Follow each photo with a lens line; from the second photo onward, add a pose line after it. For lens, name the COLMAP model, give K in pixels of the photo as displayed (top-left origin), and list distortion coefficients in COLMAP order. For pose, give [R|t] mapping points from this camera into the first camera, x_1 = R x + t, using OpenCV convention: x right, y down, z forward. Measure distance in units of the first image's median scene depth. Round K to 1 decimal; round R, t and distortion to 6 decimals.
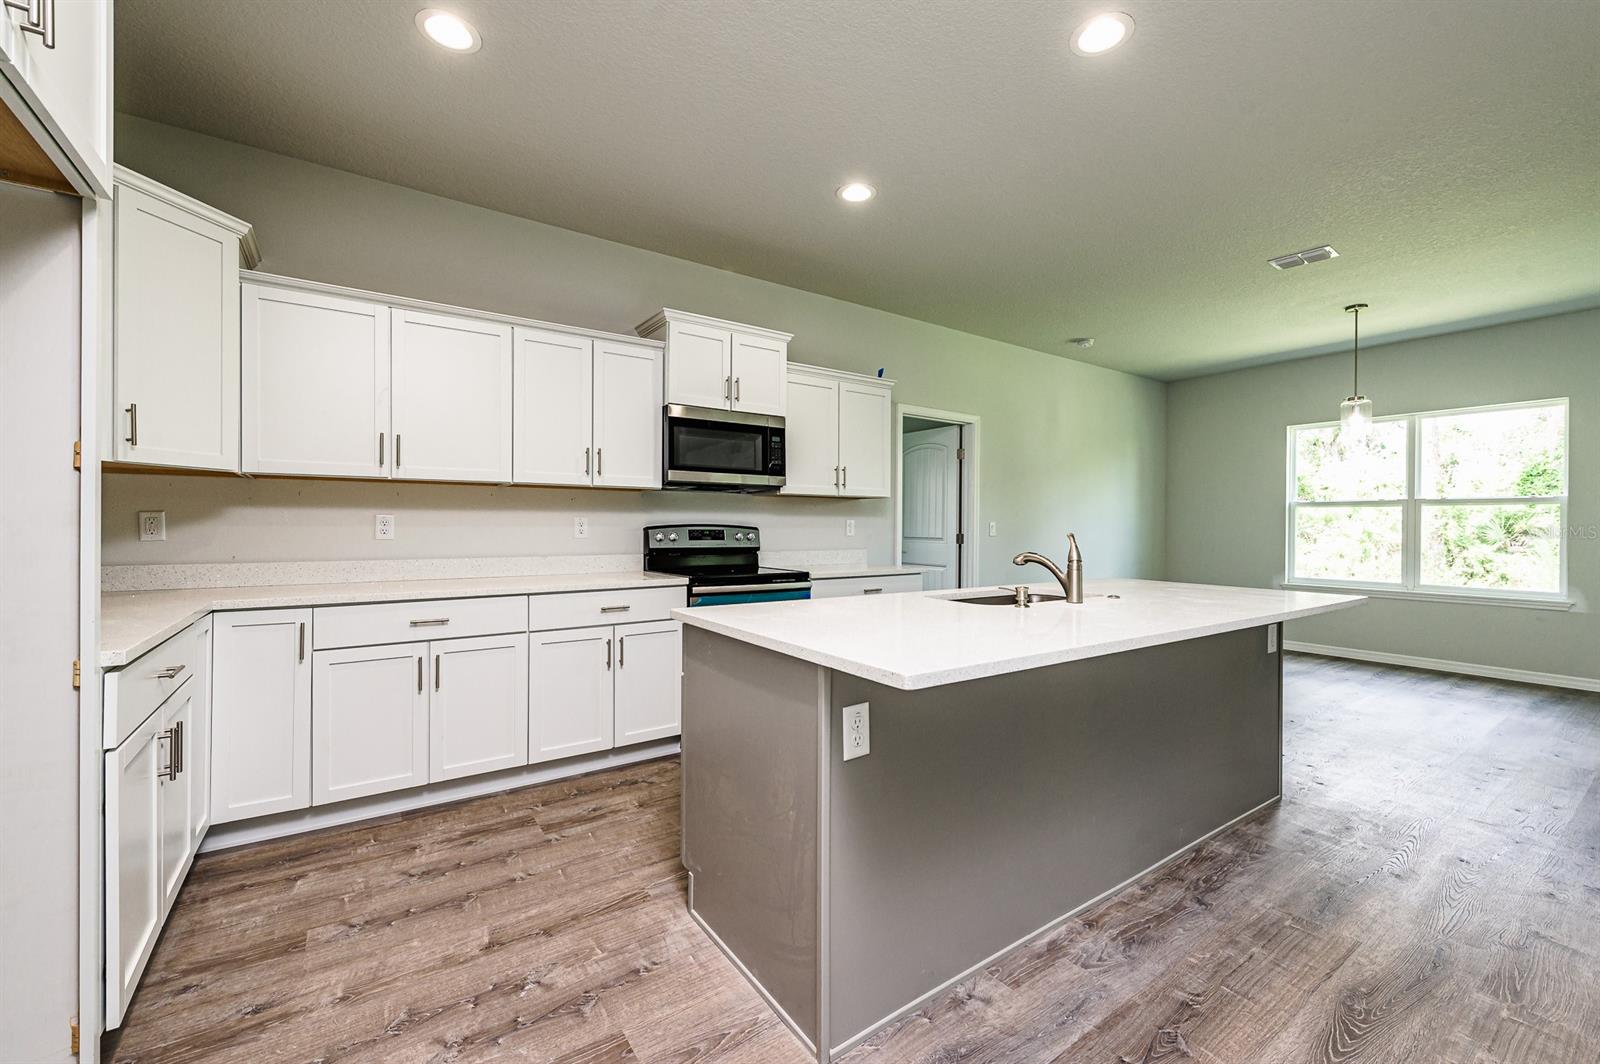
lens RADIAL K [[647.6, 0, 801.9], [0, 647.6, 530.6], [0, 0, 1]] dist [0.002119, -0.000419]
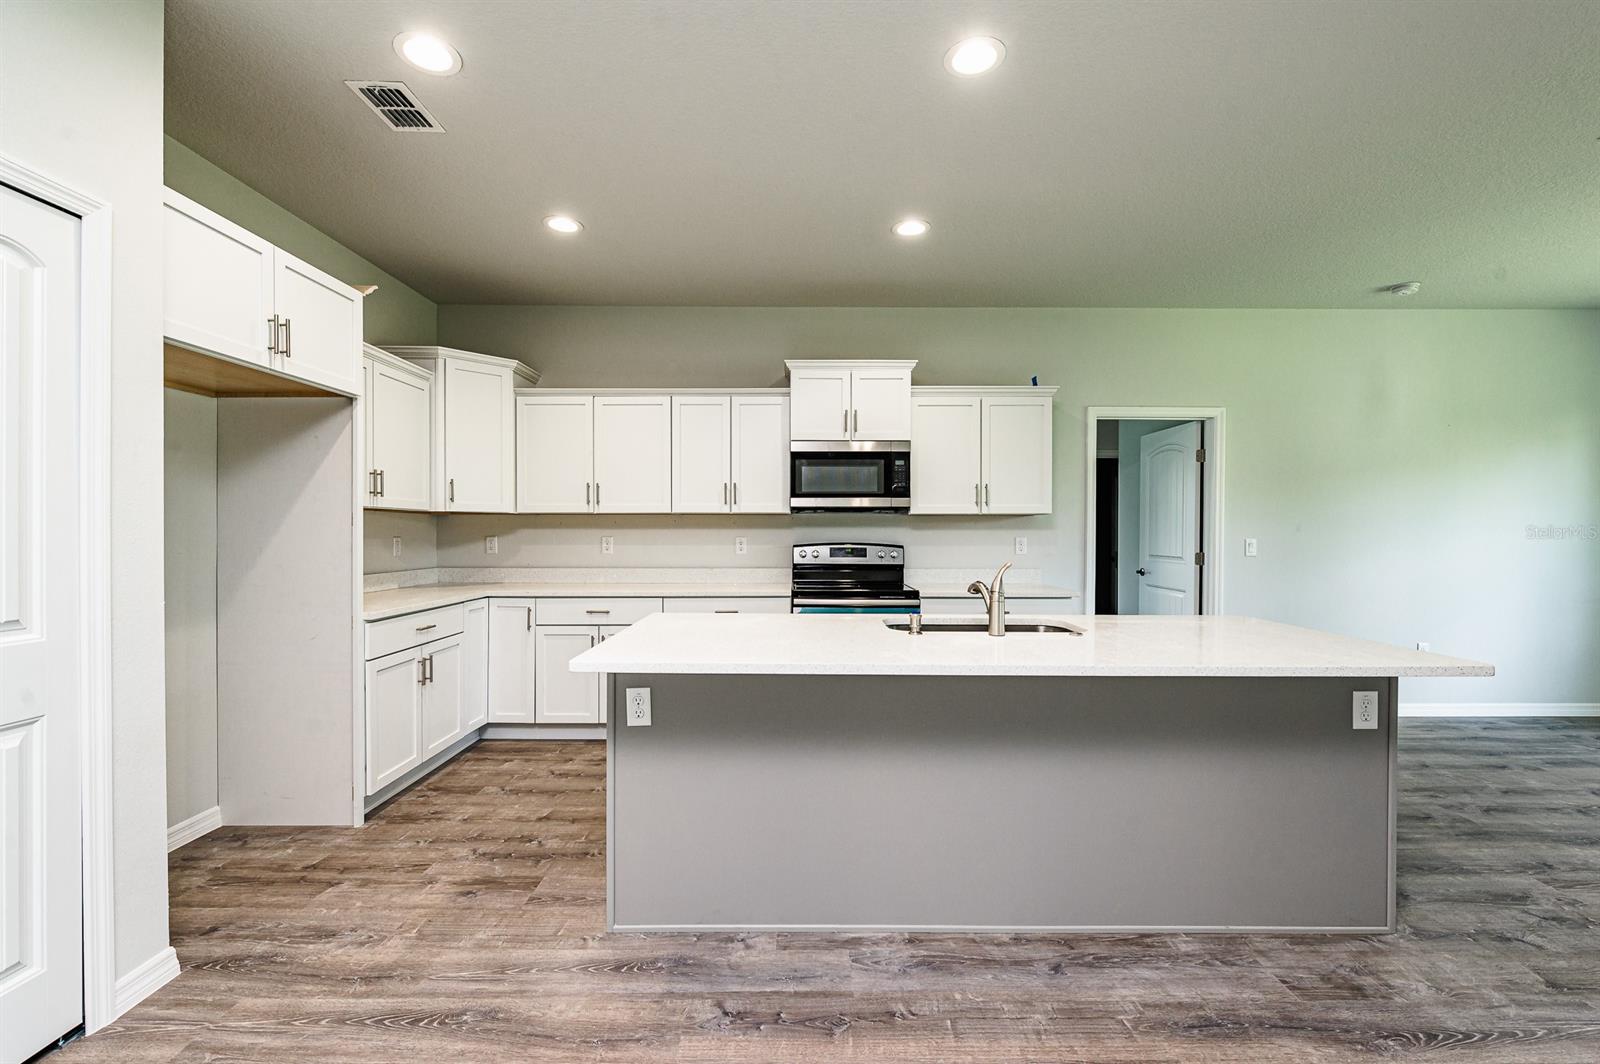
lens RADIAL K [[678.7, 0, 803.7], [0, 678.7, 541.1], [0, 0, 1]] dist [0.000408, 0.000295]
pose [[0.823209, 0.005735, -0.567710, 0.579923], [-0.002130, 0.999973, 0.007014, -0.026911], [0.567735, -0.004565, 0.823199, 0.003645]]
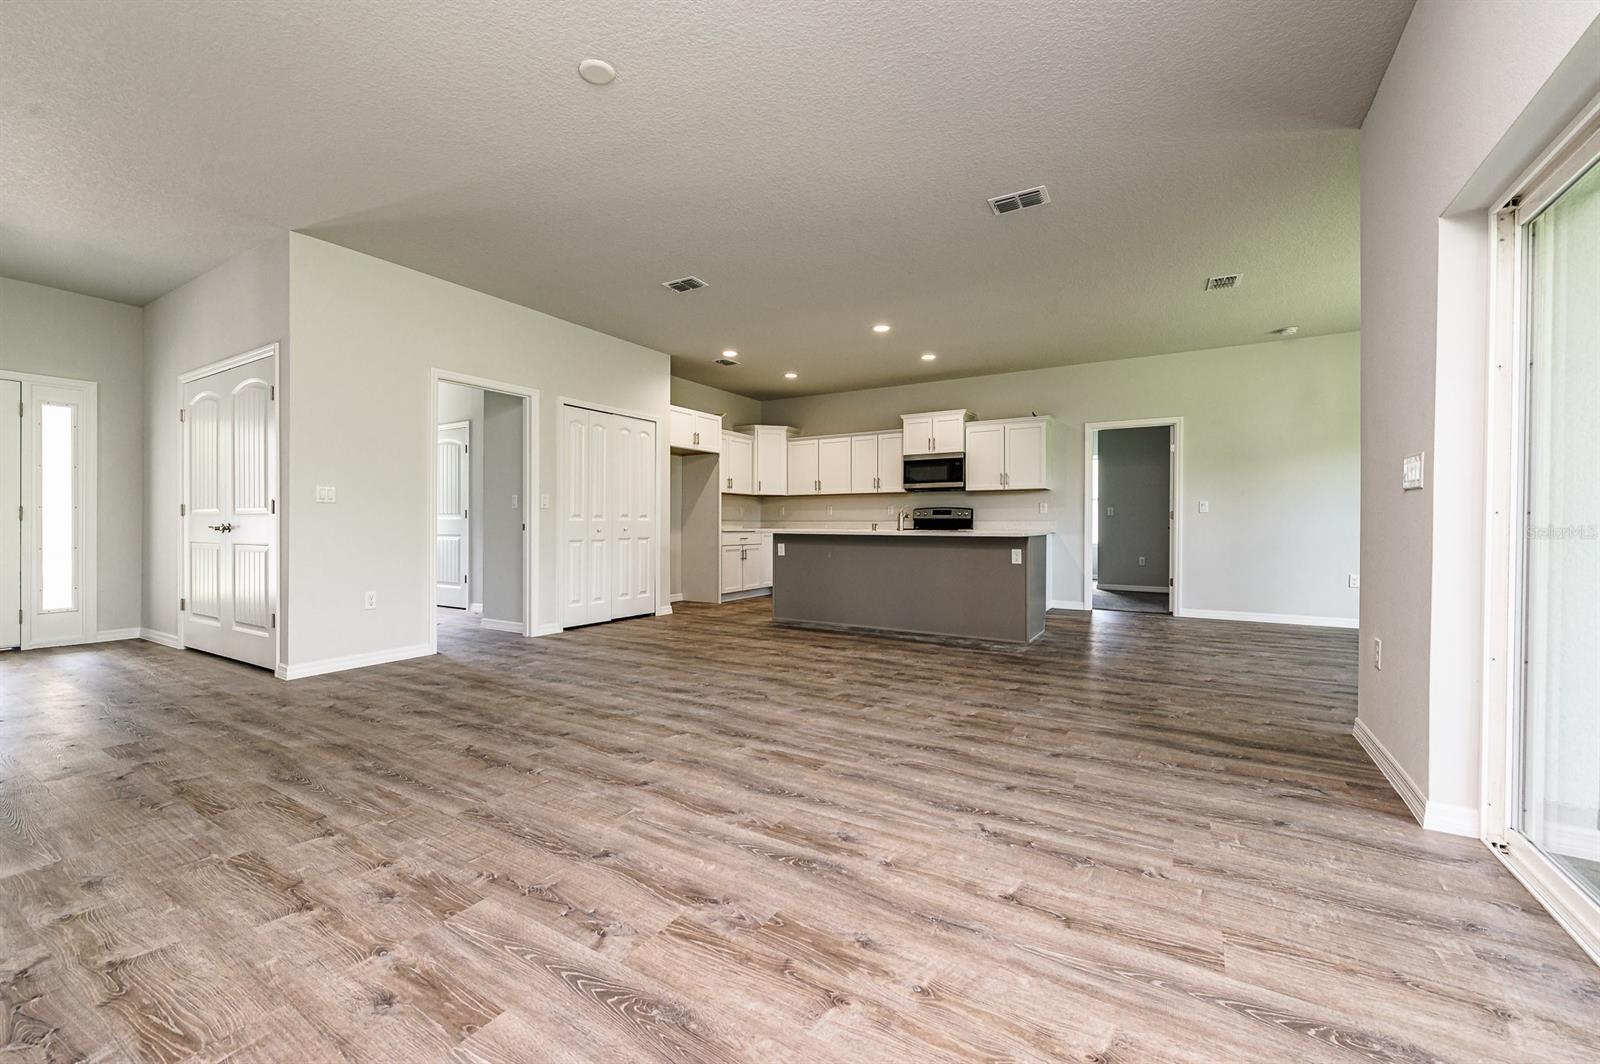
lens RADIAL K [[647.6, 0, 793.9], [0, 647.6, 530.4], [0, 0, 1]] dist [0.002119, -0.000419]
pose [[0.399249, 0.001799, -0.916841, 2.012582], [-0.006702, 0.999977, -0.000956, 0.088442], [0.916818, 0.006526, 0.399252, -0.327803]]
